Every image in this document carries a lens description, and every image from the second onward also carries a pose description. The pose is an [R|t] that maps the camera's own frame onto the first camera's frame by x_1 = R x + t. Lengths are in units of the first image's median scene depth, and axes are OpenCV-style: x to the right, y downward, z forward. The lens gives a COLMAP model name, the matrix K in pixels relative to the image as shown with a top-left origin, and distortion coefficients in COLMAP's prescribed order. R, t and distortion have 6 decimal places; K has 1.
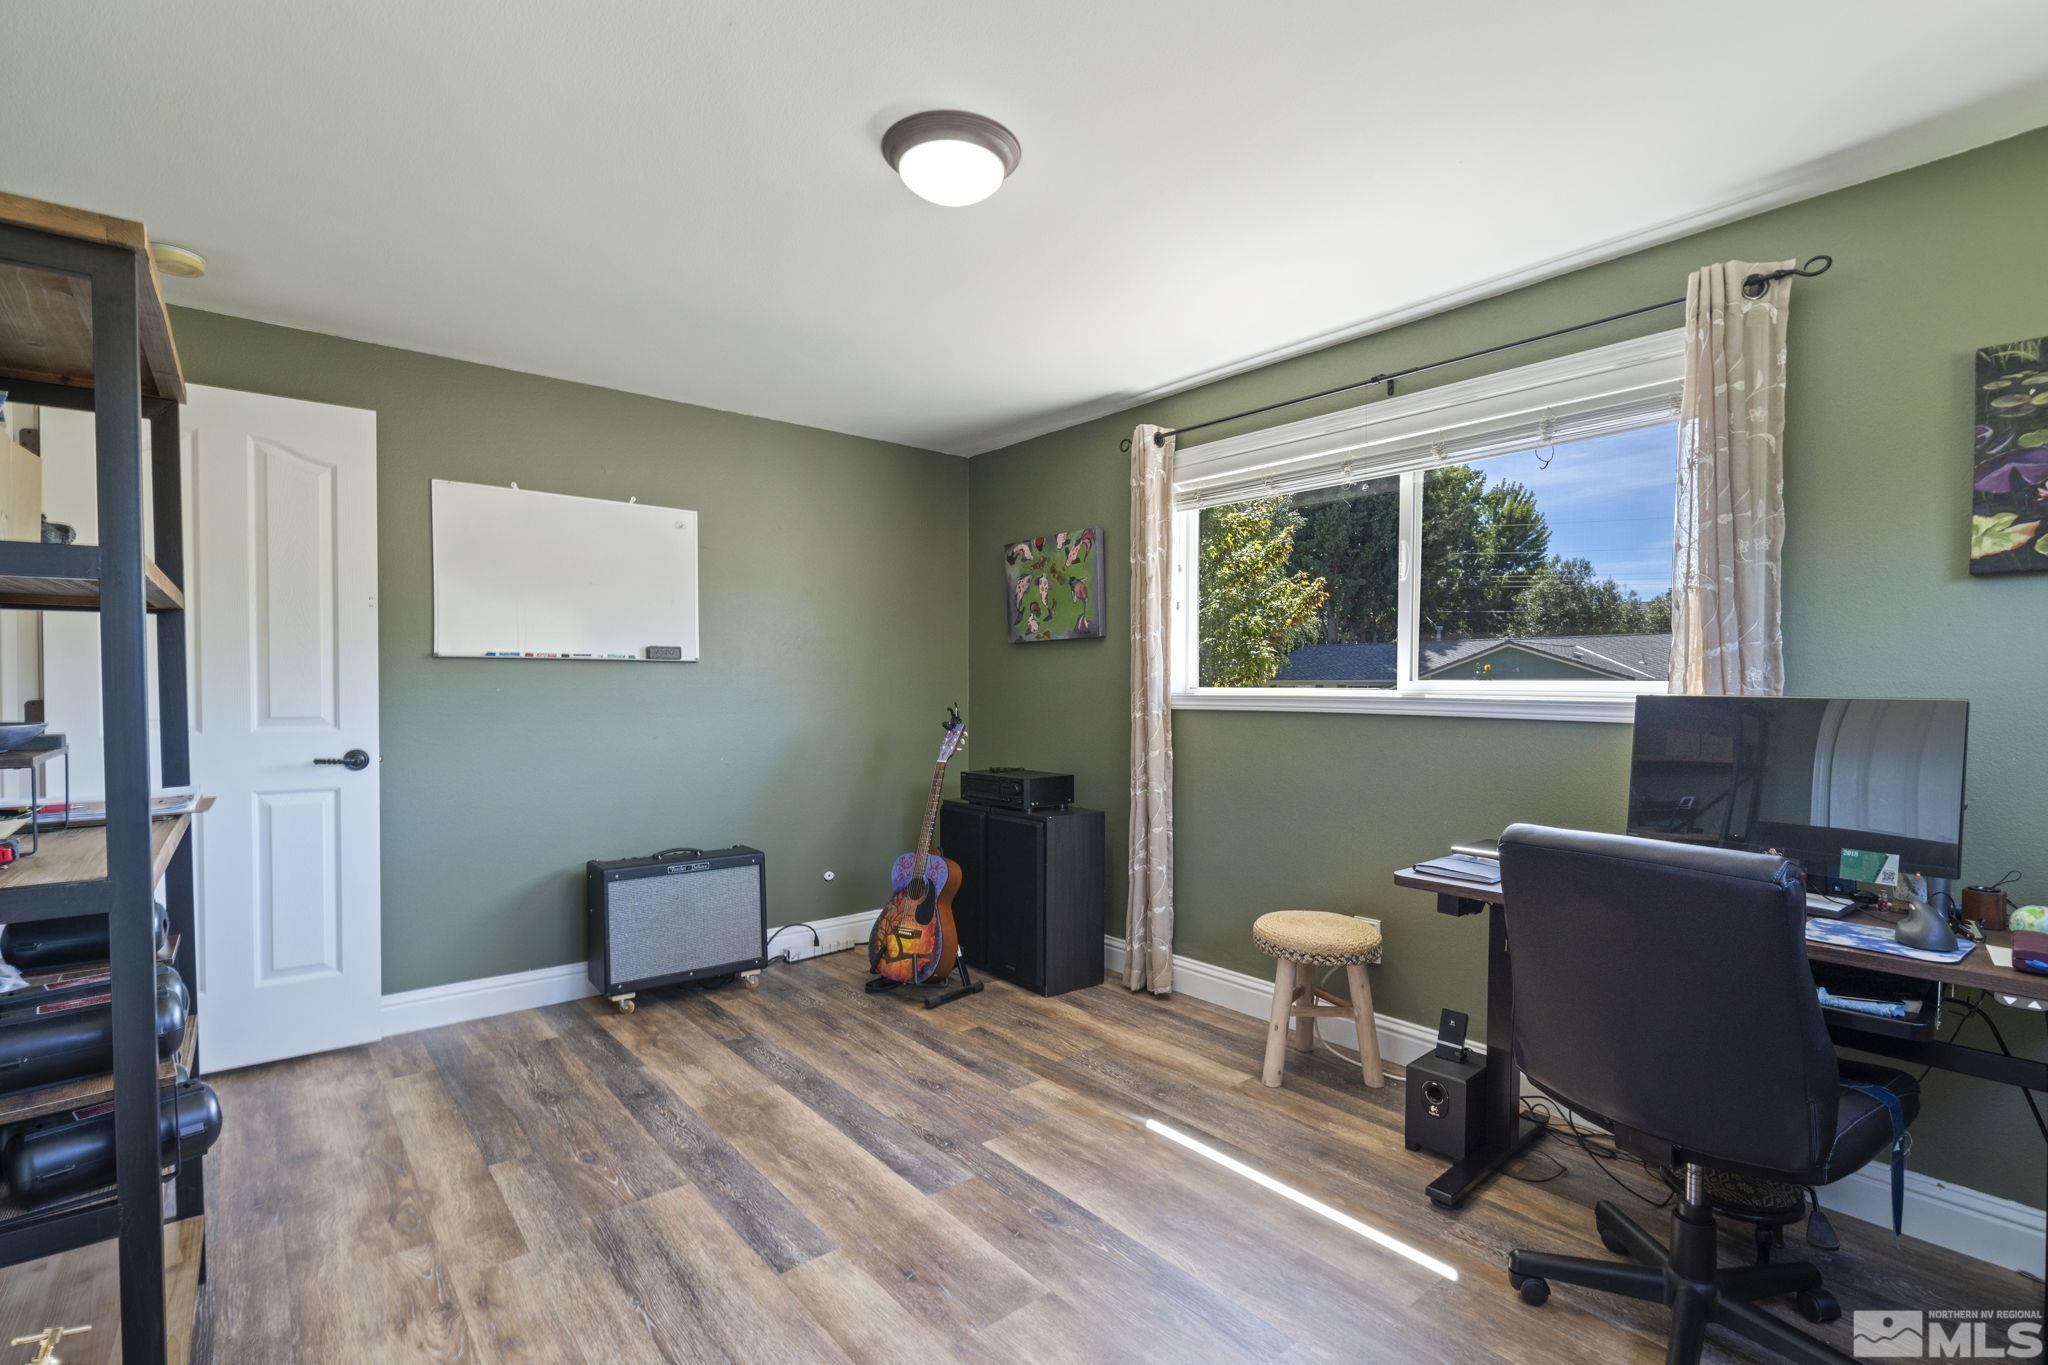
lens RADIAL K [[936.7, 0, 1016.2], [0, 936.7, 701.4], [0, 0, 1]] dist [-0.001917, -0.000370]
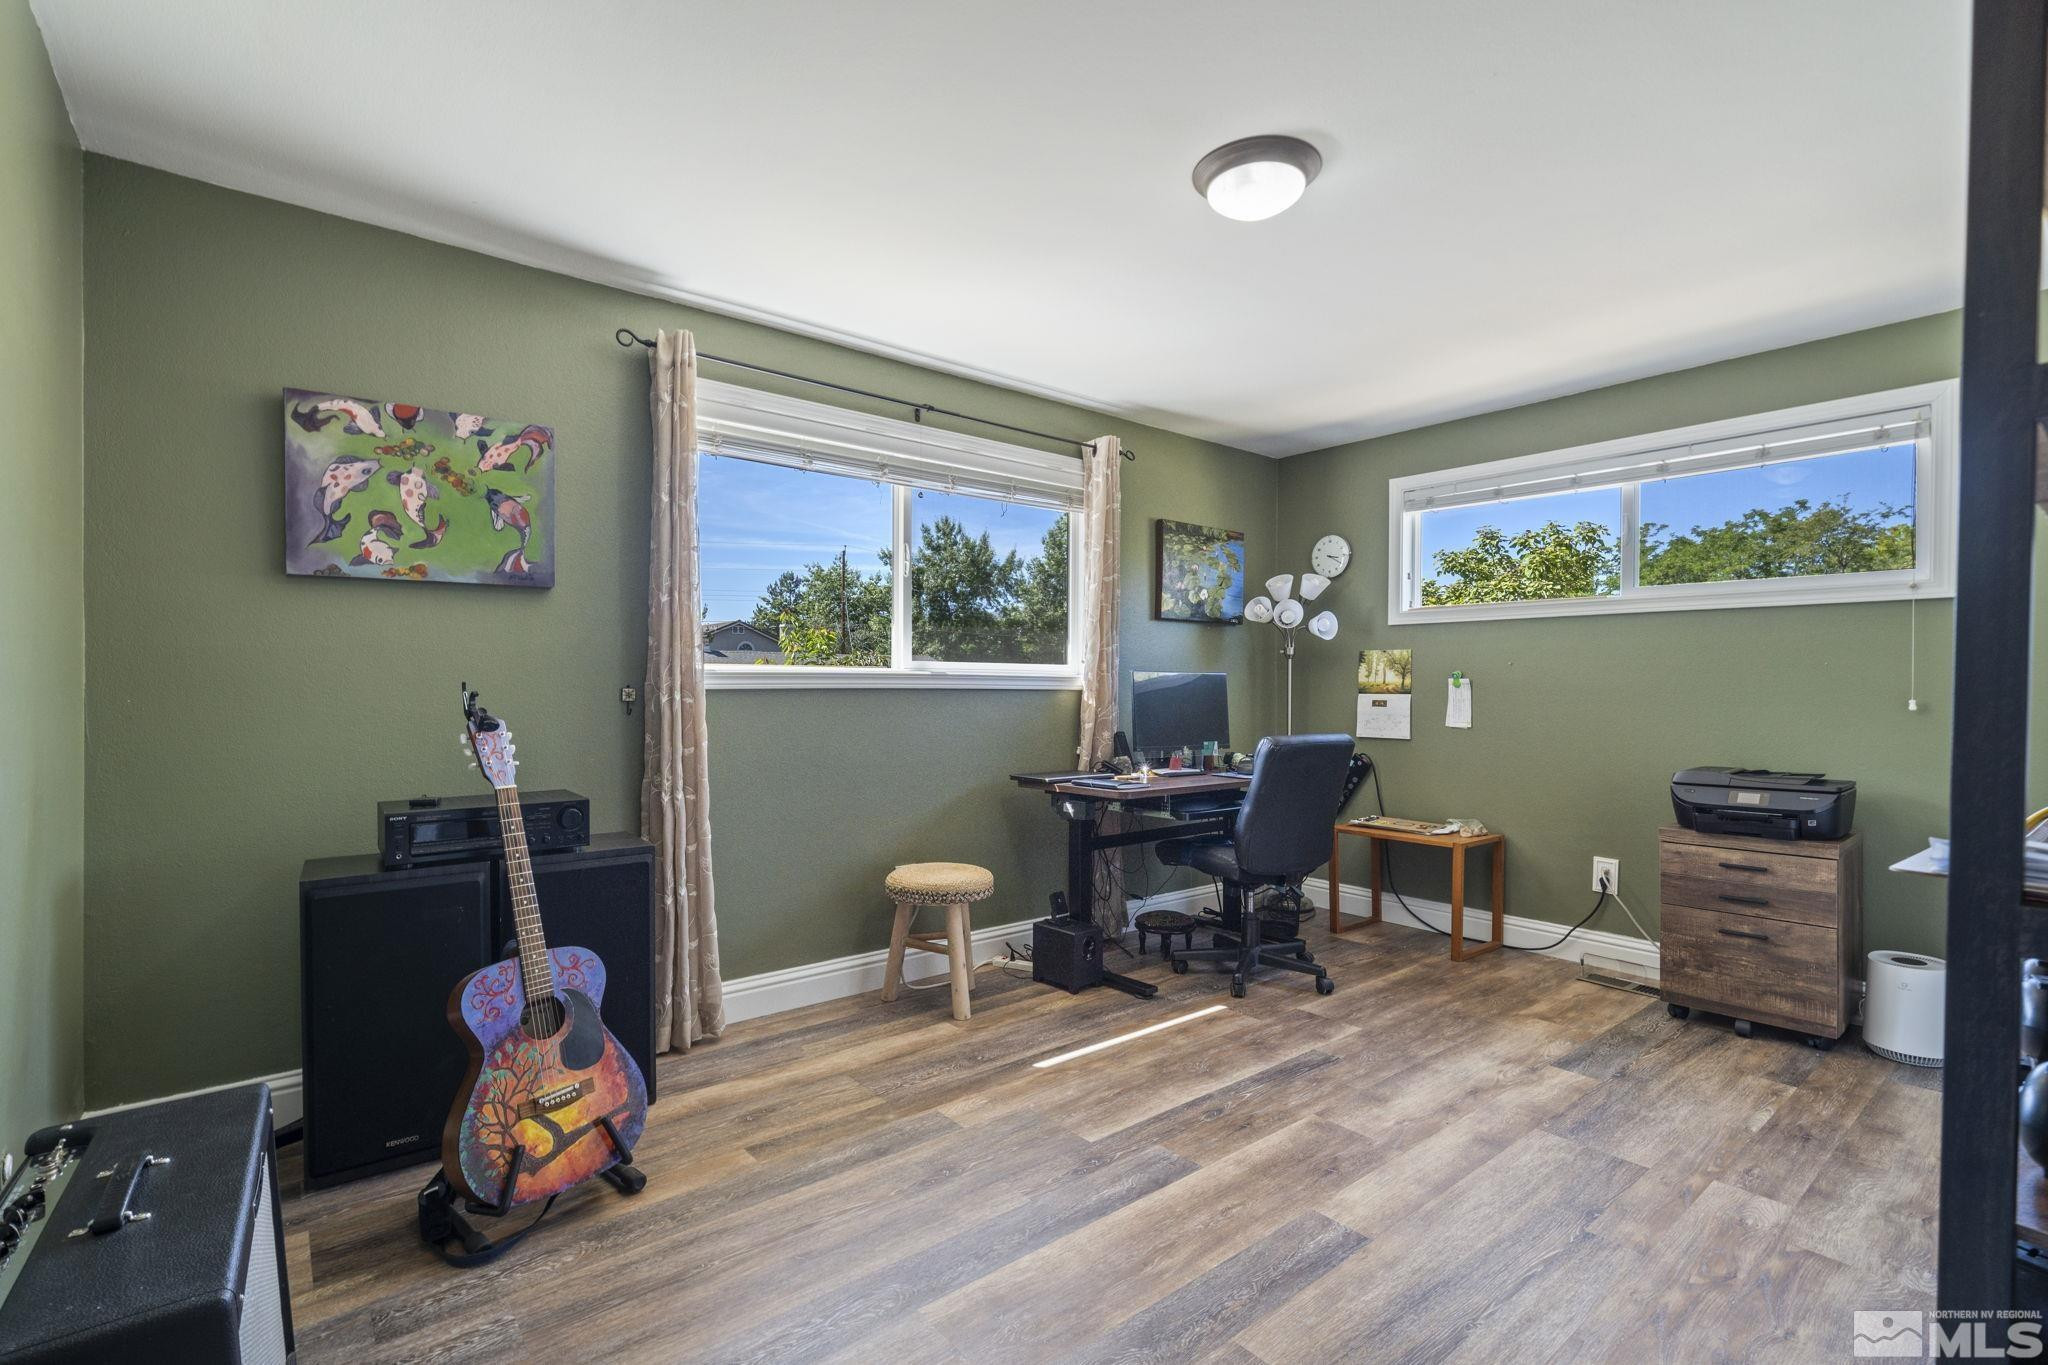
lens RADIAL K [[936.7, 0, 1026.1], [0, 936.7, 683.7], [0, 0, 1]] dist [-0.001917, -0.000370]
pose [[0.006259, -0.003832, 0.999973, -0.843538], [0.014110, 0.999893, 0.003744, 0.006189], [-0.999881, 0.014086, 0.006313, 0.909835]]
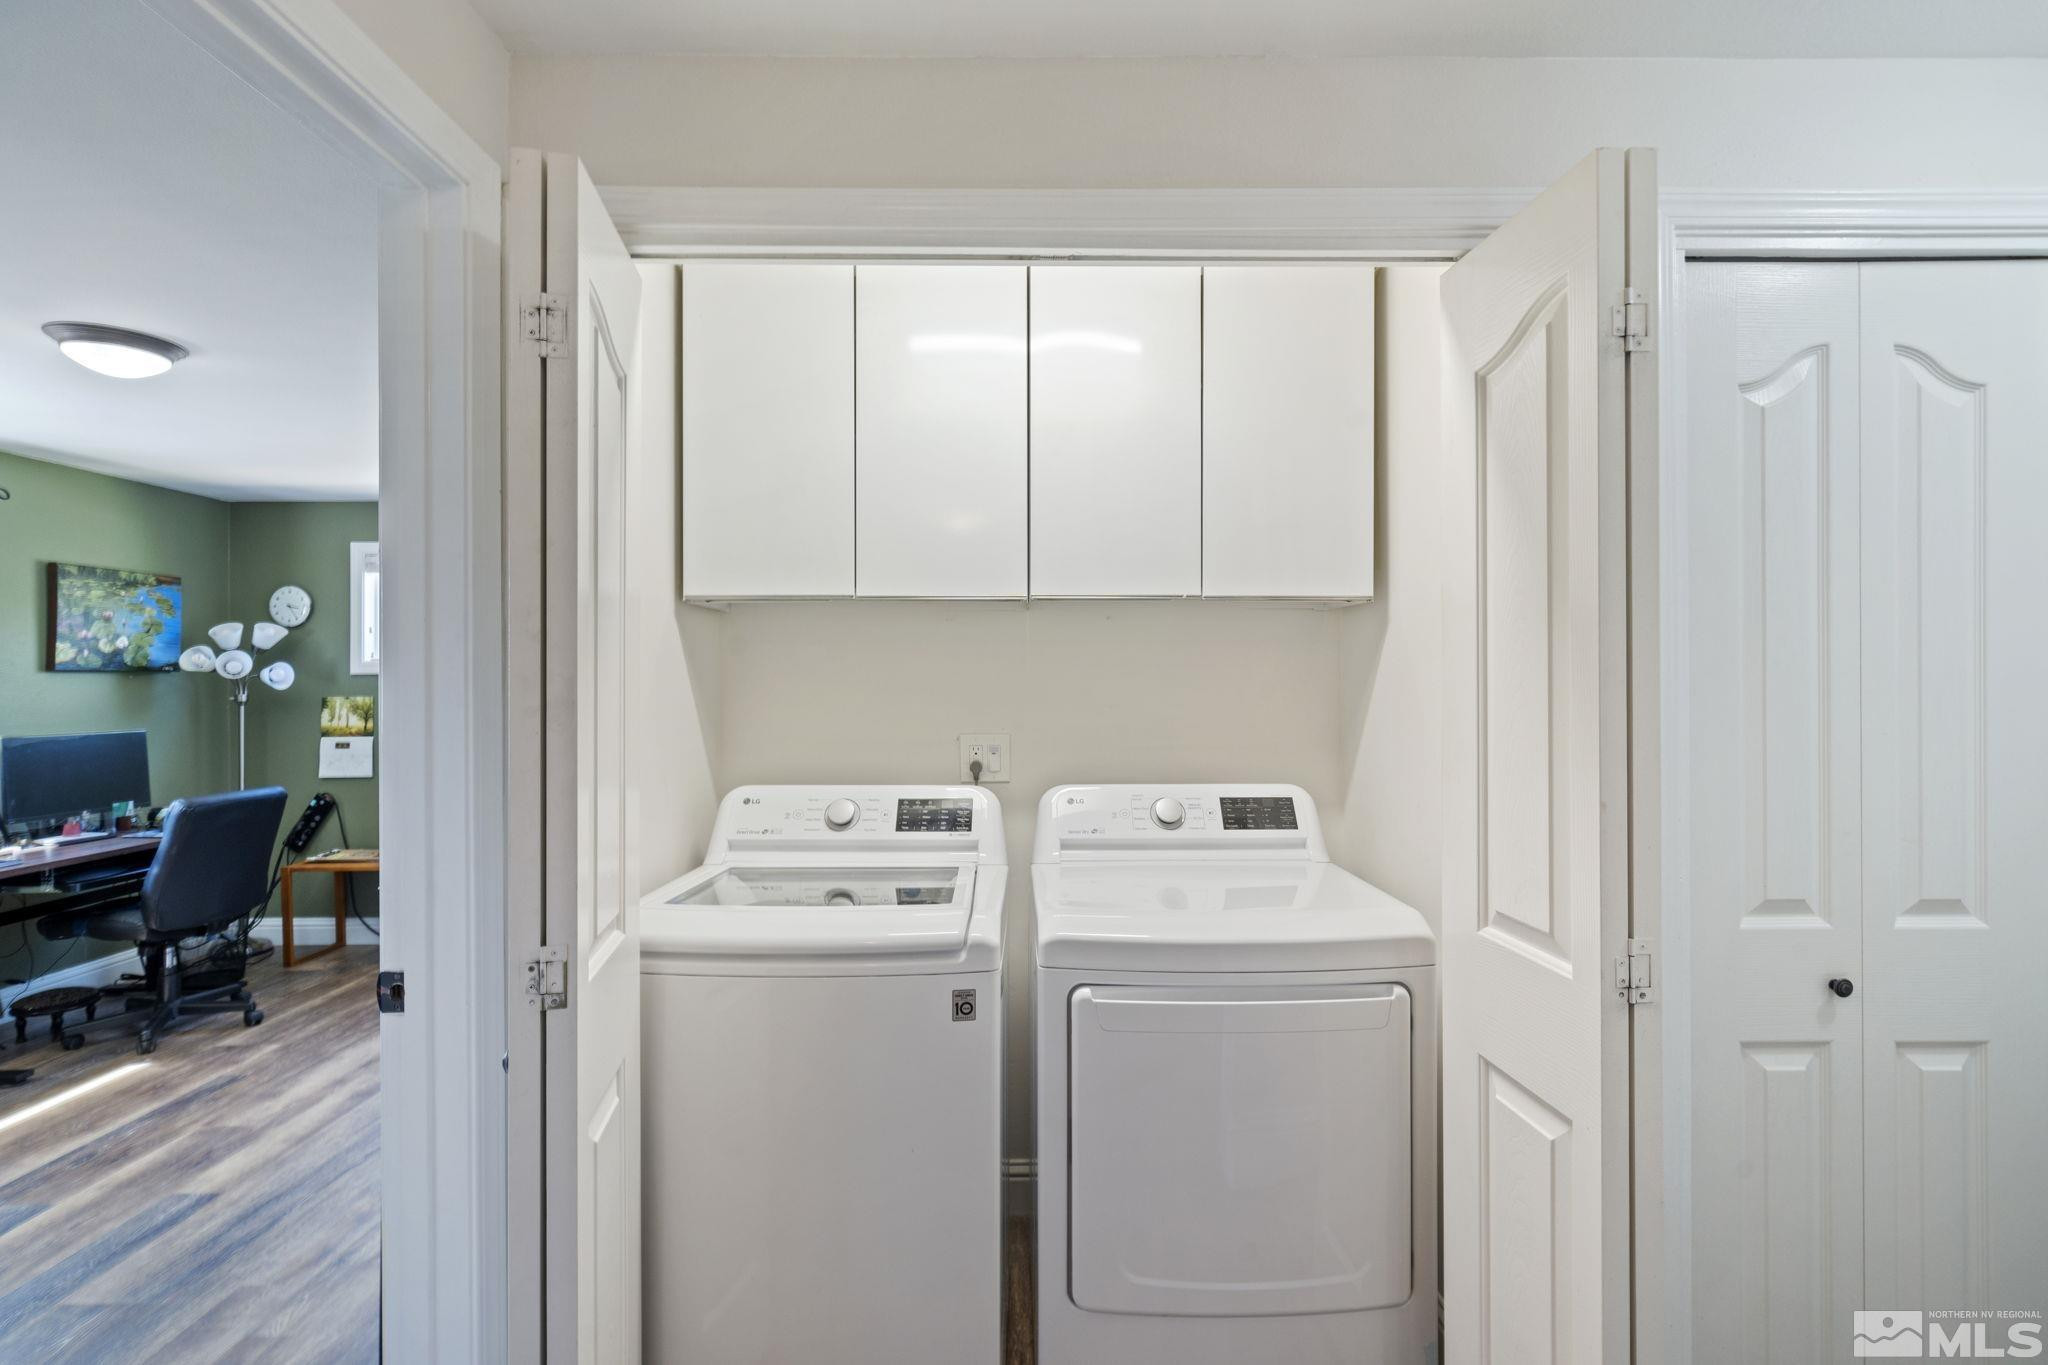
lens RADIAL K [[936.7, 0, 1021.1], [0, 936.7, 669.4], [0, 0, 1]] dist [-0.001917, -0.000370]
pose [[-0.780645, 0.005744, 0.624948, -1.333998], [0.015309, 0.999833, 0.009934, -0.088666], [-0.624787, 0.017323, -0.780603, 0.884580]]
